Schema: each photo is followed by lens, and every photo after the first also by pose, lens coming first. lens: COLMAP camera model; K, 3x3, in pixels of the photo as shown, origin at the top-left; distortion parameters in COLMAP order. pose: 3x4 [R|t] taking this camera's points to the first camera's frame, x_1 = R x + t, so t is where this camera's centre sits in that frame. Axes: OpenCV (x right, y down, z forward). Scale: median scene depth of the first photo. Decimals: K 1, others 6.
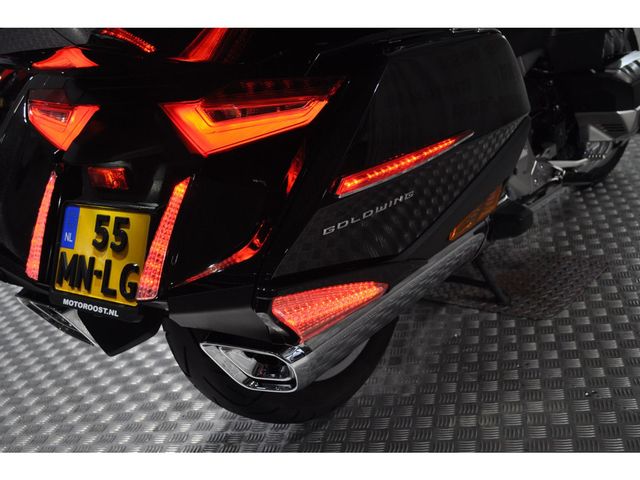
lens RADIAL K [[847.0, 0, 315.9], [0, 847.0, 241.8], [0, 0, 1]] dist [0.004907, 0.000000]
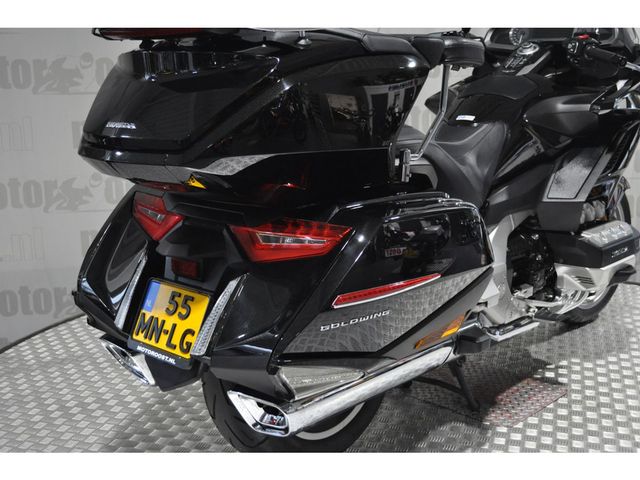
lens RADIAL K [[847.0, 0, 324.8], [0, 847.0, 238.7], [0, 0, 1]] dist [0.004907, 0.000000]
pose [[0.986643, 0.156744, -0.044346, 0.047109], [-0.160643, 0.981369, -0.105399, -0.008782], [0.027000, 0.111115, 0.993441, -0.433177]]
